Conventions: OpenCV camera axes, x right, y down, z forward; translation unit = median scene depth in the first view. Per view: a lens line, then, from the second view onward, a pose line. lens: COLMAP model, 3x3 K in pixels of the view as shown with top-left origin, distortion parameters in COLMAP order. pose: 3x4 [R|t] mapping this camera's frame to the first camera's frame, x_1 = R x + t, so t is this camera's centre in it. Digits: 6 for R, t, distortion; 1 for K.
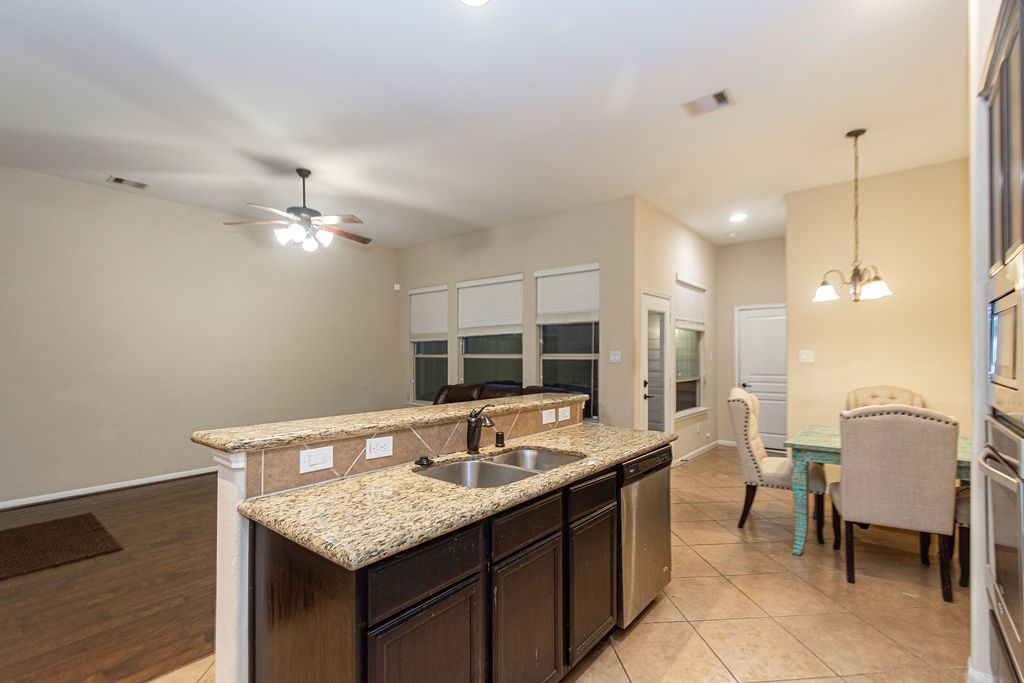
lens RADIAL K [[471.6, 0, 508.6], [0, 471.6, 350.7], [0, 0, 1]] dist [0.001539, -0.000167]
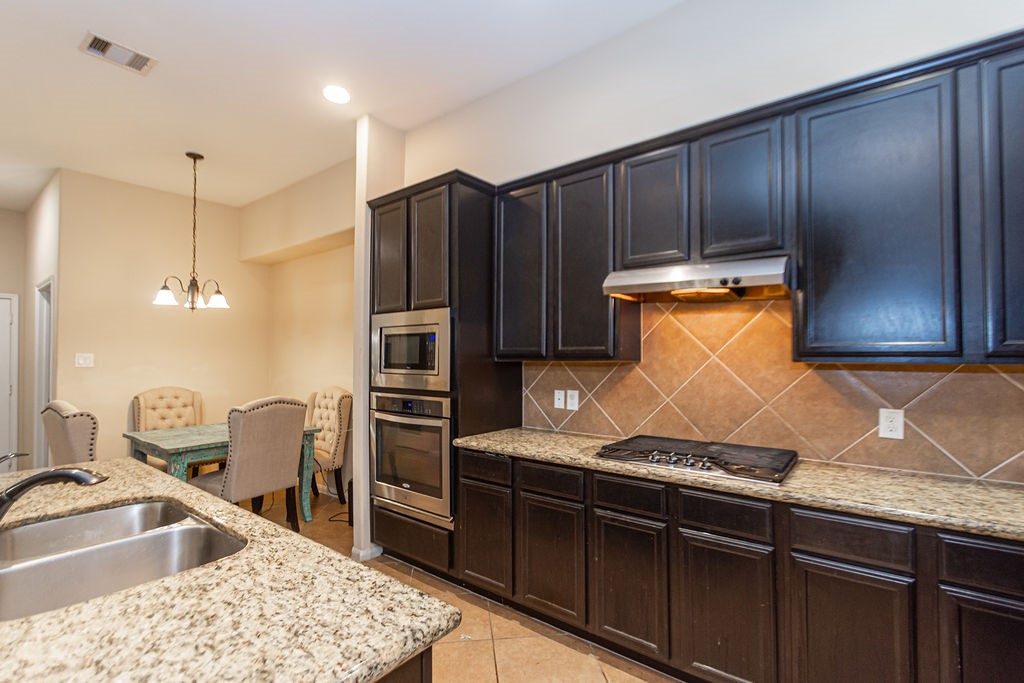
lens RADIAL K [[457.8, 0, 513.4], [0, 457.8, 350.3], [0, 0, 1]] dist [0.009640, -0.000432]
pose [[-0.023890, 0.016592, 0.999577, -0.439691], [-0.006530, 0.999838, -0.016752, 0.003996], [-0.999693, -0.006928, -0.023778, 0.364585]]
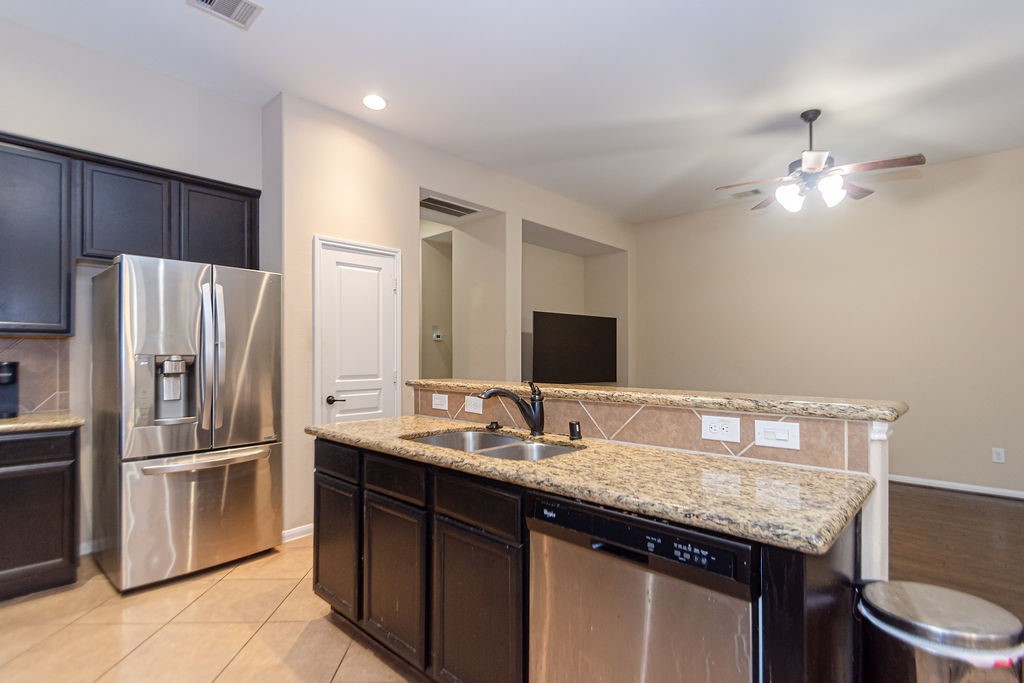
lens RADIAL K [[498.6, 0, 509.2], [0, 498.6, 342.0], [0, 0, 1]] dist [0.002146, 0.000021]
pose [[-0.081524, -0.028873, -0.996253, 0.695917], [0.008500, 0.999524, -0.029663, 0.054577], [0.996635, -0.010886, -0.081239, 0.815763]]
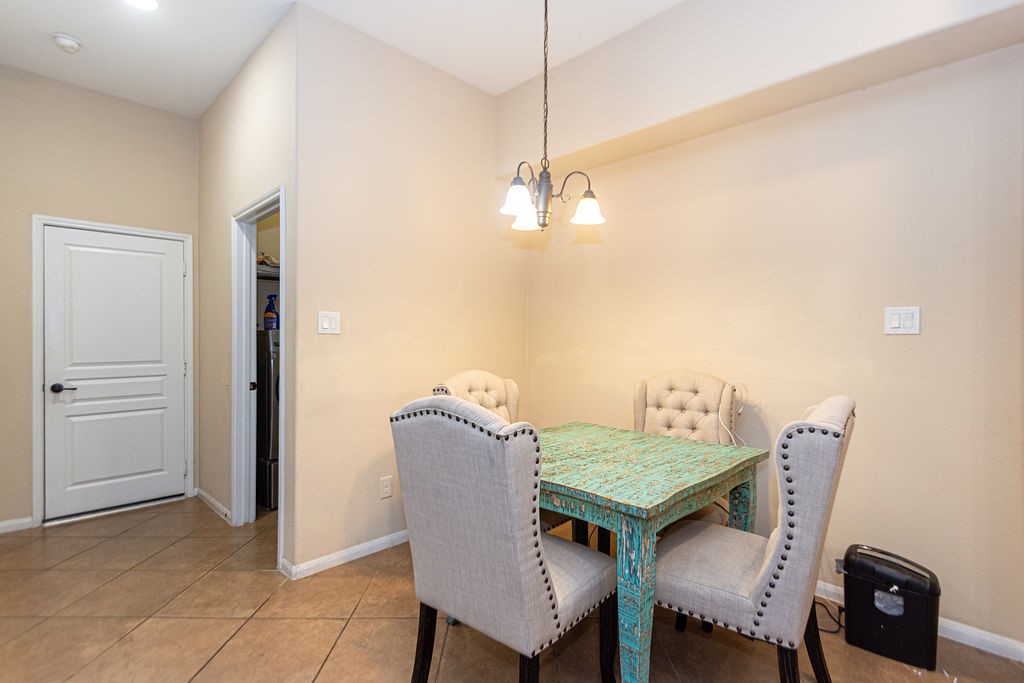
lens RADIAL K [[481.9, 0, 512.0], [0, 481.9, 341.5], [0, 0, 1]] dist [0.002786, -0.000051]
pose [[0.087263, 0.002694, 0.996182, 0.160837], [-0.012906, 0.999915, -0.001574, 0.054295], [-0.996102, -0.012719, 0.087290, 1.262836]]
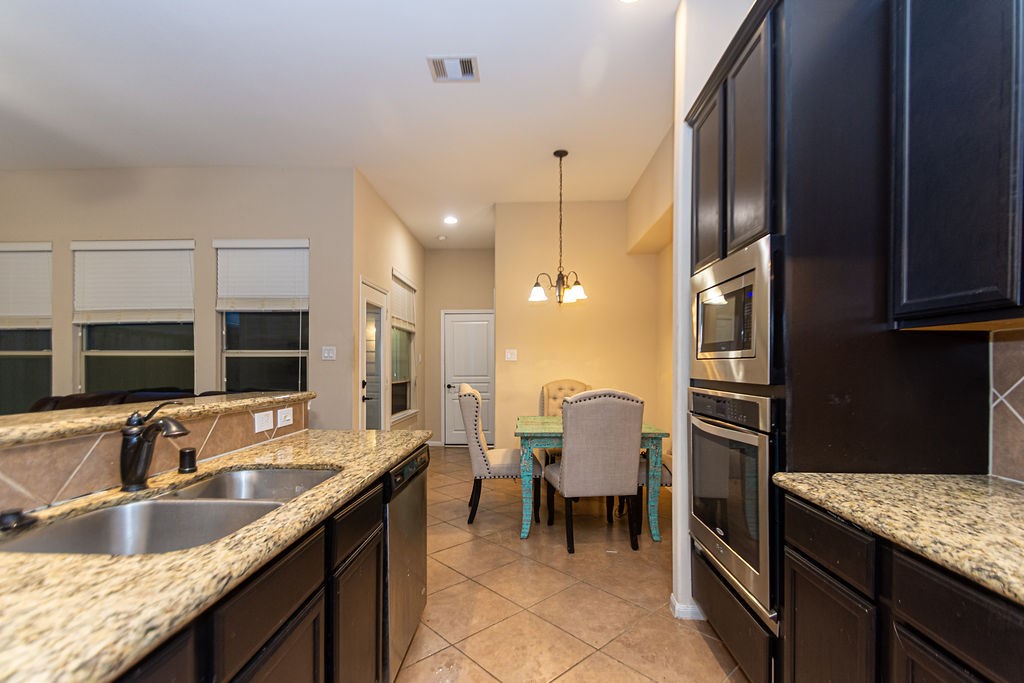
lens RADIAL K [[470.4, 0, 514.4], [0, 470.4, 365.4], [0, 0, 1]] dist [0.003244, -0.000963]
pose [[0.792556, 0.001232, 0.609798, -0.047318], [-0.005733, 0.999969, 0.005430, 0.050672], [-0.609773, -0.007799, 0.792538, 0.222045]]
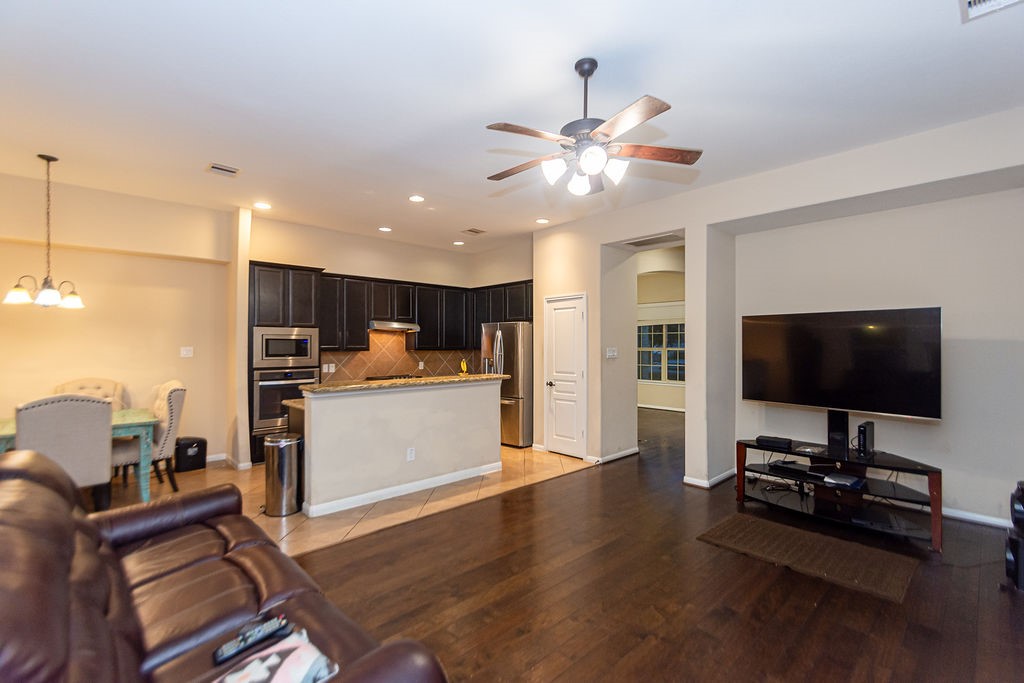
lens RADIAL K [[452.7, 0, 500.5], [0, 452.7, 340.5], [0, 0, 1]] dist [0.002789, 0.000220]
pose [[-0.989415, -0.000238, 0.145116, -0.637582], [-0.002461, 0.999882, -0.015135, -0.013000], [-0.145096, -0.015332, -0.989299, 2.459308]]
